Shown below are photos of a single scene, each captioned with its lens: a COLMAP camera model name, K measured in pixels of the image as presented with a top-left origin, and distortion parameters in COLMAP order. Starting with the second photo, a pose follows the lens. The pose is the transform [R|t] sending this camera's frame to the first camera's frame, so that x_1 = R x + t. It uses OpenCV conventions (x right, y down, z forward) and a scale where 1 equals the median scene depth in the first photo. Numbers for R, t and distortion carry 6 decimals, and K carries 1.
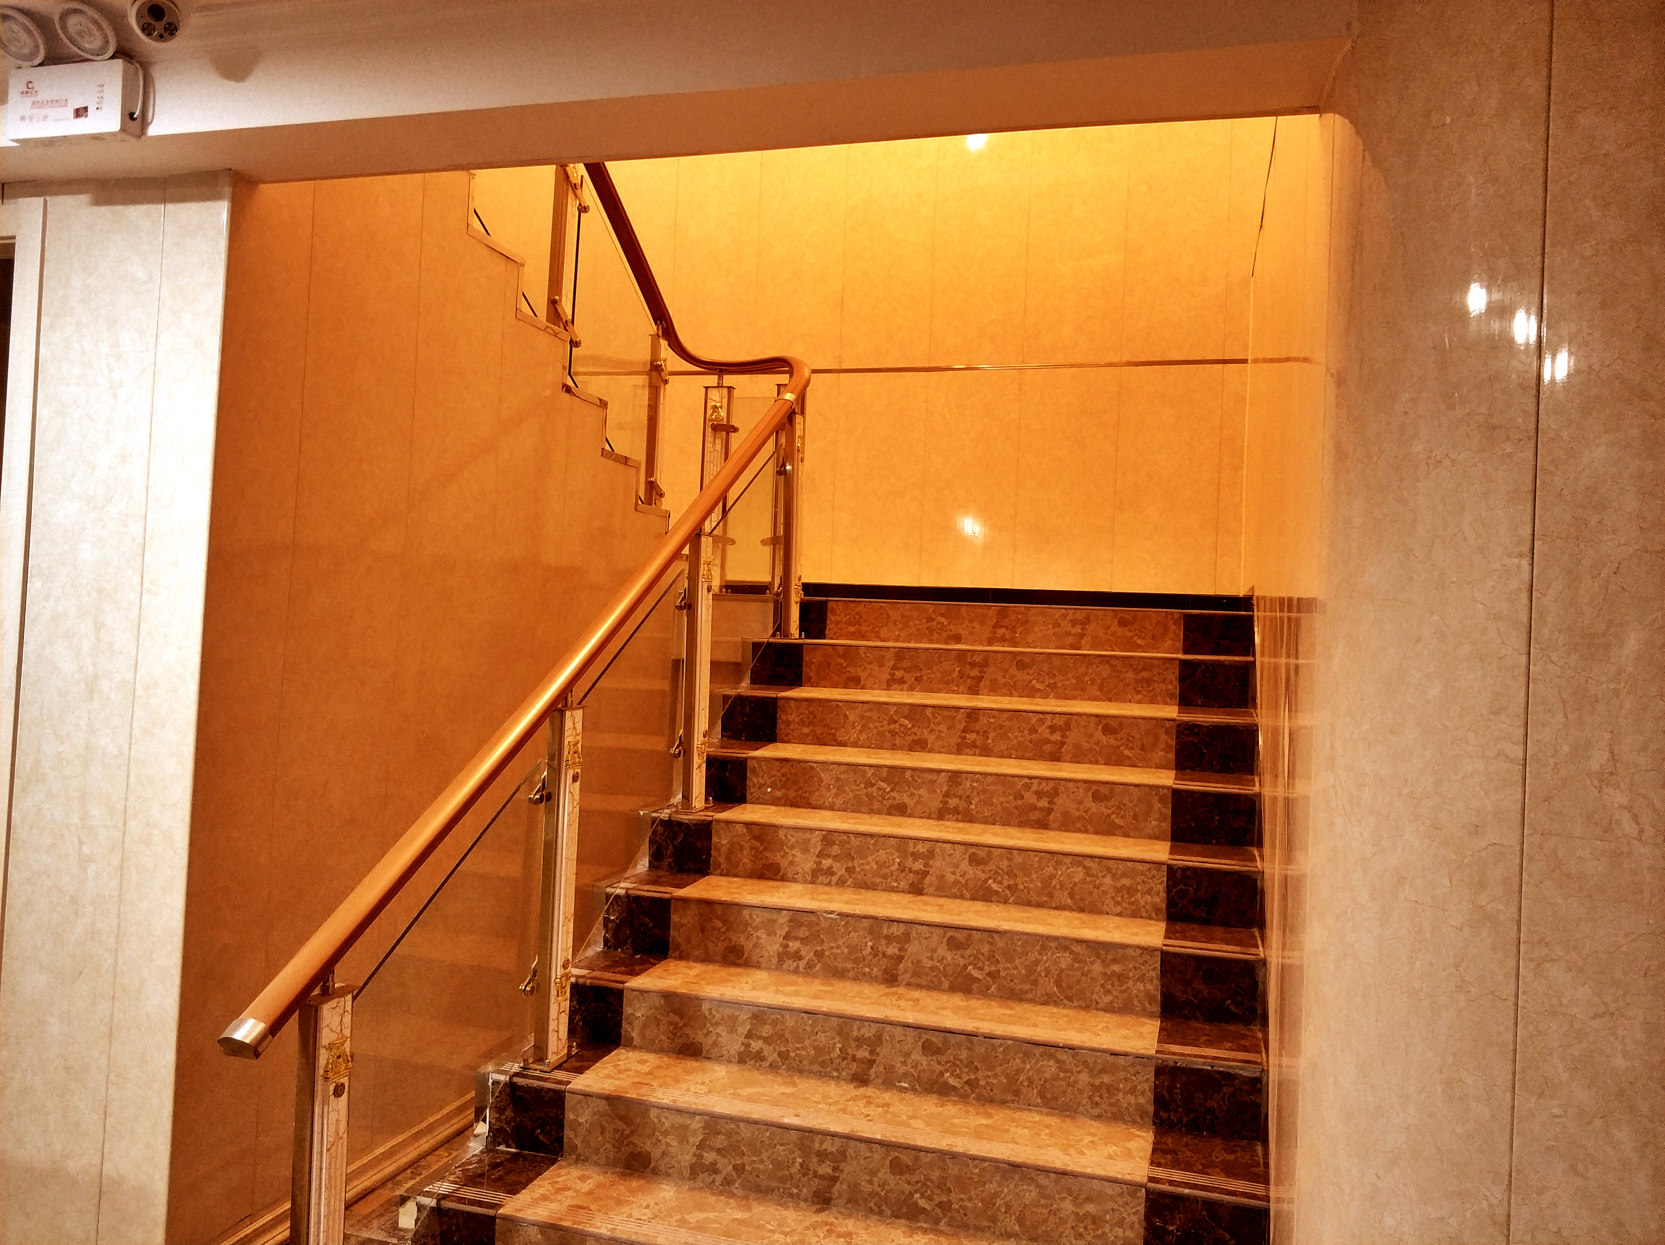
lens RADIAL K [[1264.8, 0, 832.5], [0, 1264.8, 622.5], [0, 0, 1]] dist [0.101531, 0.001066]
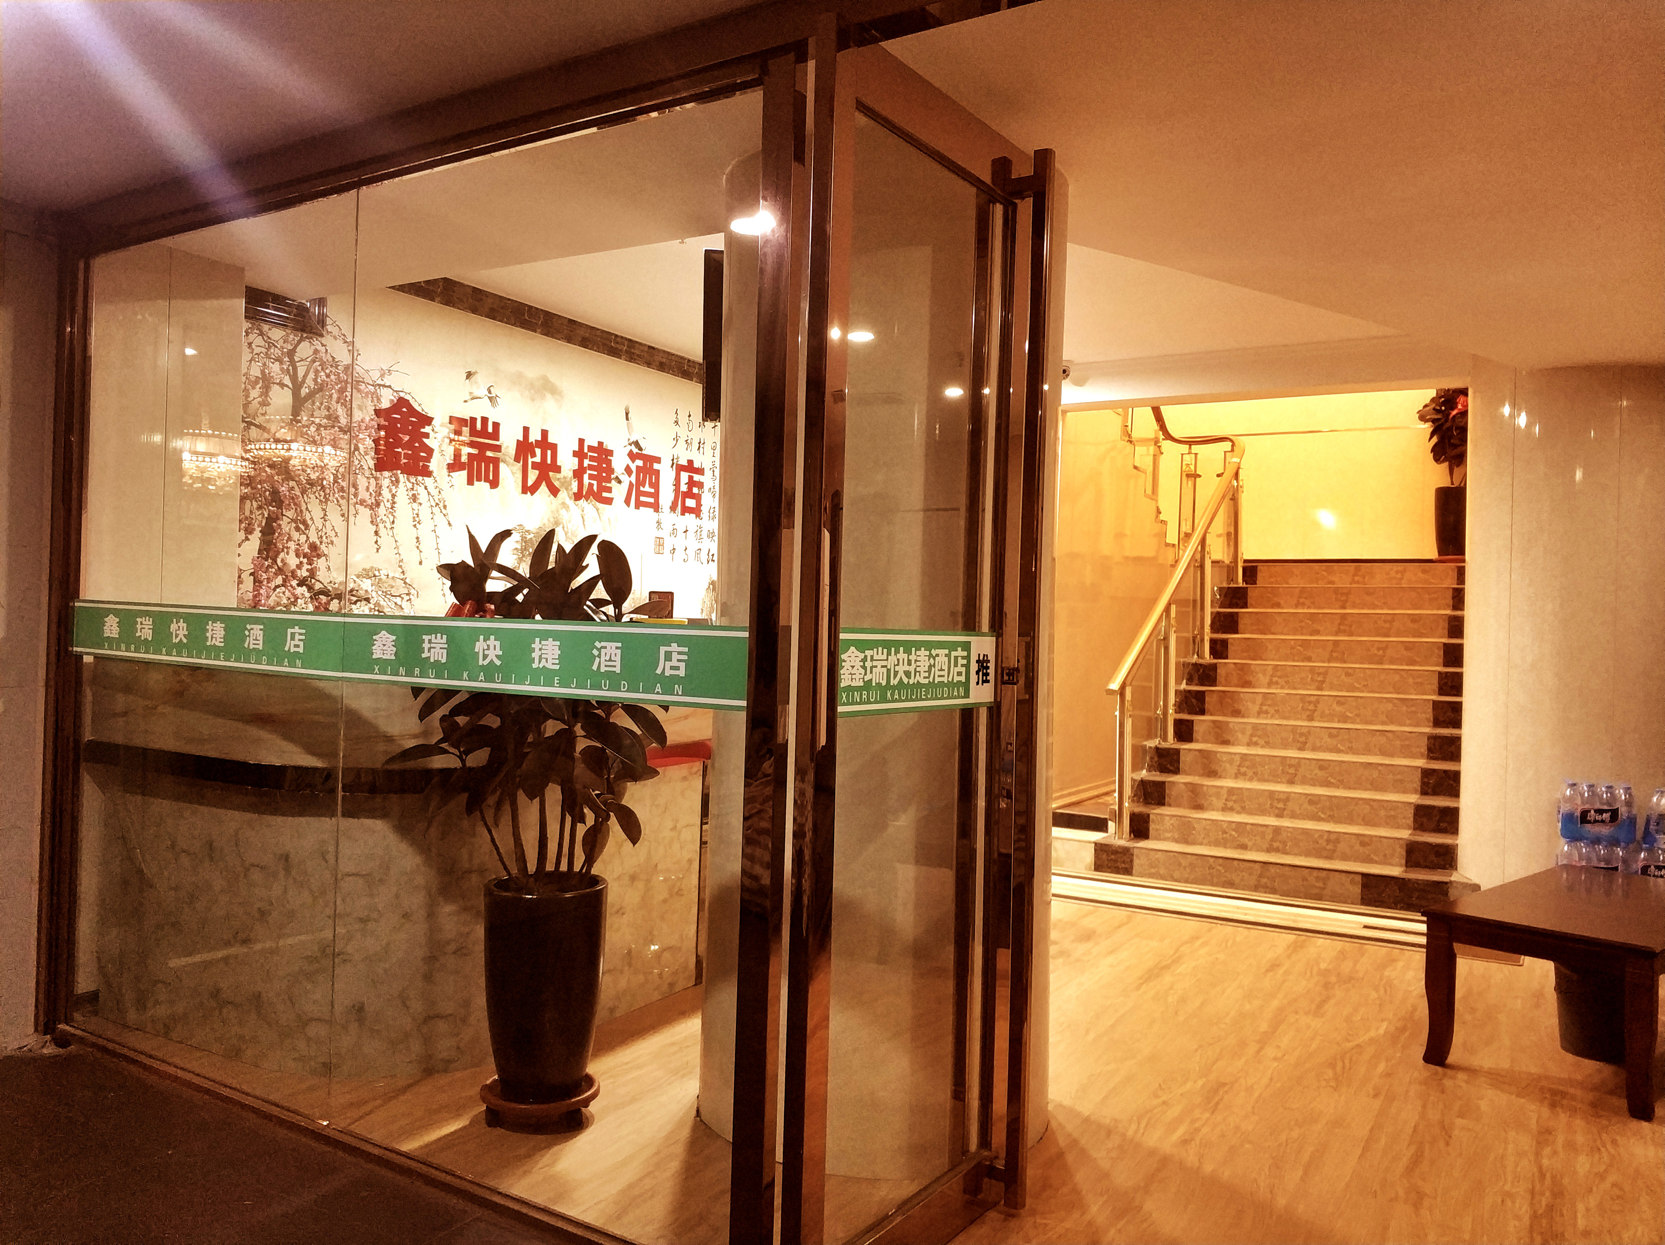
lens RADIAL K [[1264.8, 0, 832.5], [0, 1264.8, 622.5], [0, 0, 1]] dist [0.101531, 0.001066]
pose [[0.963126, -0.015770, -0.268587, -0.125316], [0.017803, 0.999828, 0.005134, 0.053311], [0.268459, -0.009726, 0.963242, -1.214037]]
